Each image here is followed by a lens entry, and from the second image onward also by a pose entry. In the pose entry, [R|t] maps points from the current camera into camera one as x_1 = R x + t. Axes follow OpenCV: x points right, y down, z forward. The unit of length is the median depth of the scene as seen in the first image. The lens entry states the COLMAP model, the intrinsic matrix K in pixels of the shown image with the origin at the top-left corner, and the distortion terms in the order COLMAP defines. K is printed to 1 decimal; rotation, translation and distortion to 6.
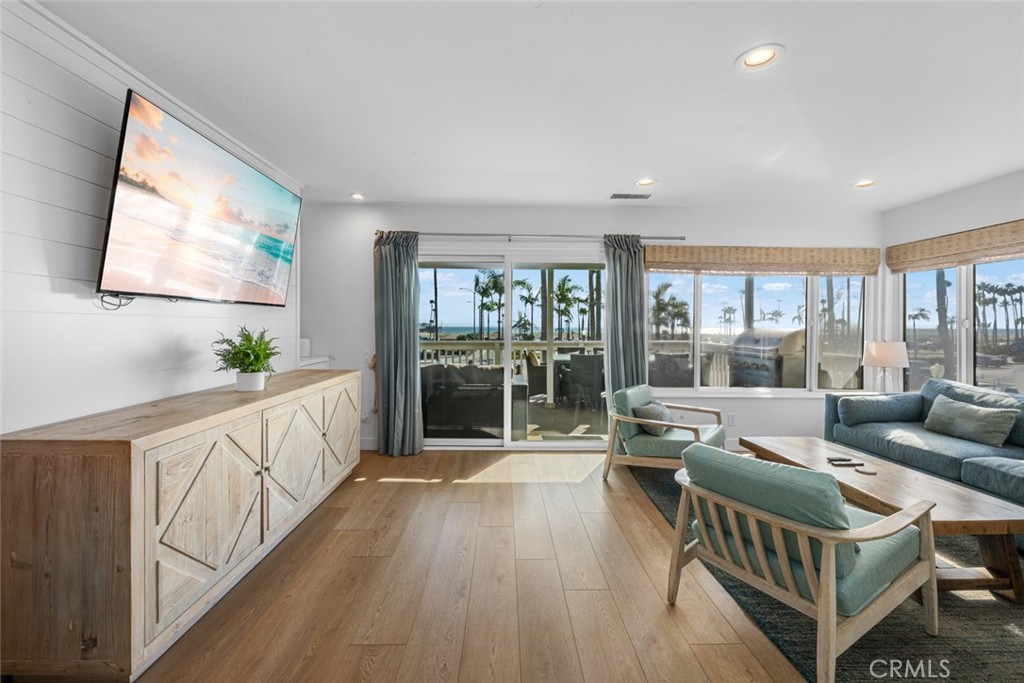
lens RADIAL K [[416.6, 0, 512.9], [0, 416.6, 326.1], [0, 0, 1]] dist [0.000145, 0.000071]
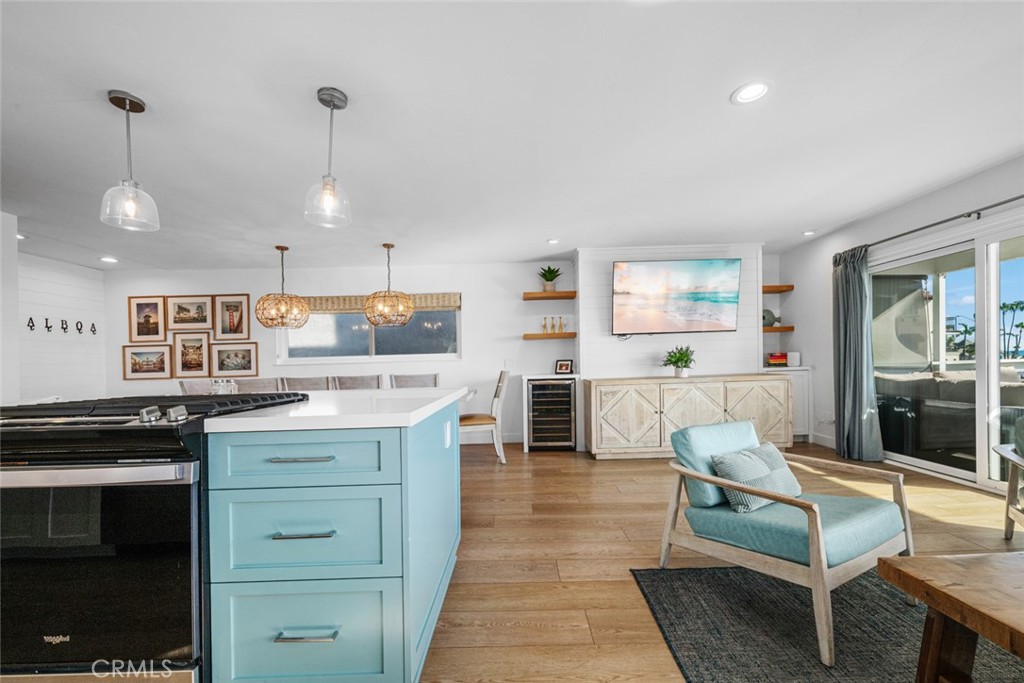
lens RADIAL K [[399.1, 0, 524.0], [0, 399.1, 345.1], [0, 0, 1]] dist [-0.000439, -0.000013]
pose [[0.009831, -0.045646, -0.998909, 1.066928], [0.028962, 0.998551, -0.045345, 0.058806], [0.999532, -0.028484, 0.011139, 0.221151]]
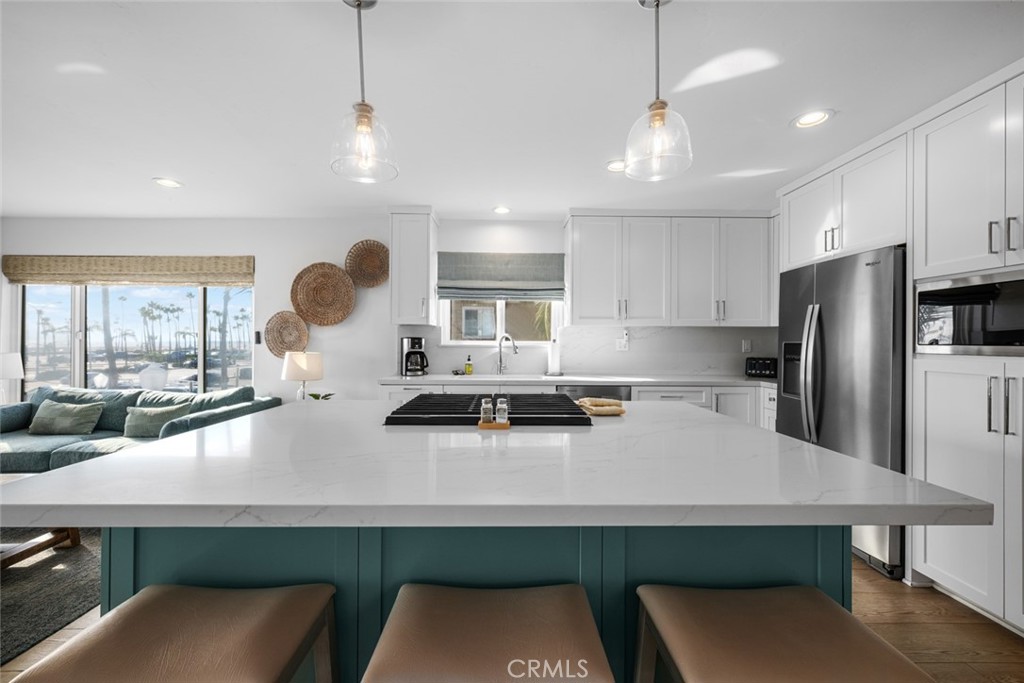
lens RADIAL K [[405.7, 0, 506.0], [0, 405.7, 340.2], [0, 0, 1]] dist [0.000050, 0.000087]
pose [[0.005778, 0.001034, 0.999983, -0.045698], [-0.006608, 0.999978, -0.000996, 0.000724], [-0.999961, -0.006602, 0.005785, -0.249514]]
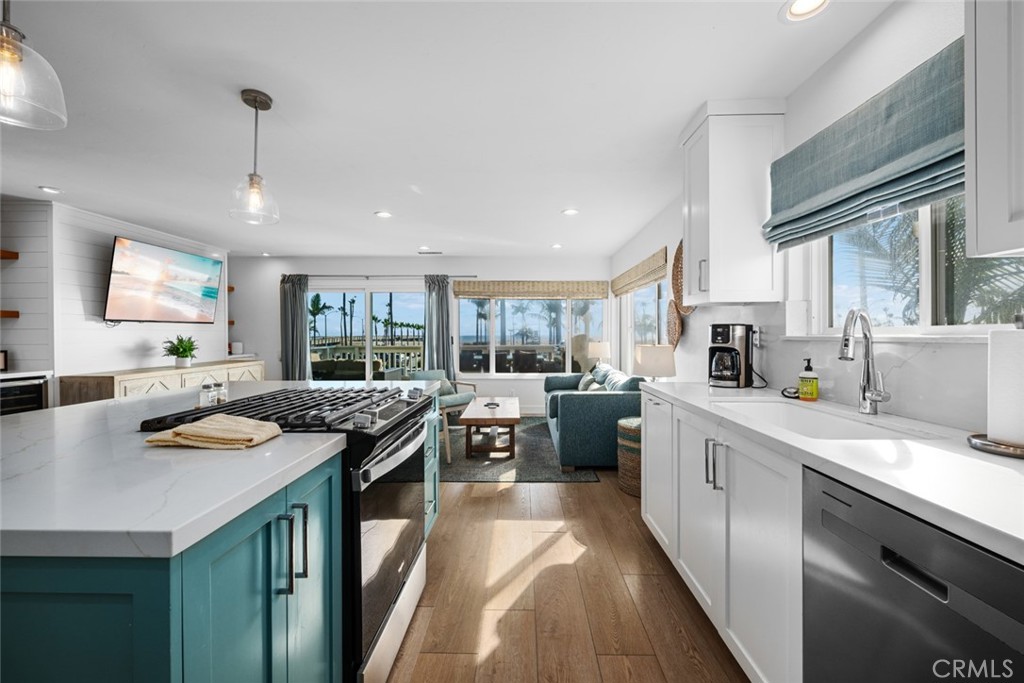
lens RADIAL K [[405.7, 0, 506.0], [0, 405.7, 340.2], [0, 0, 1]] dist [0.000050, 0.000087]
pose [[0.999325, -0.006789, -0.036101, 0.855582], [0.007345, 0.999856, 0.015299, 0.008074], [0.035992, -0.015554, 0.999231, -0.763790]]
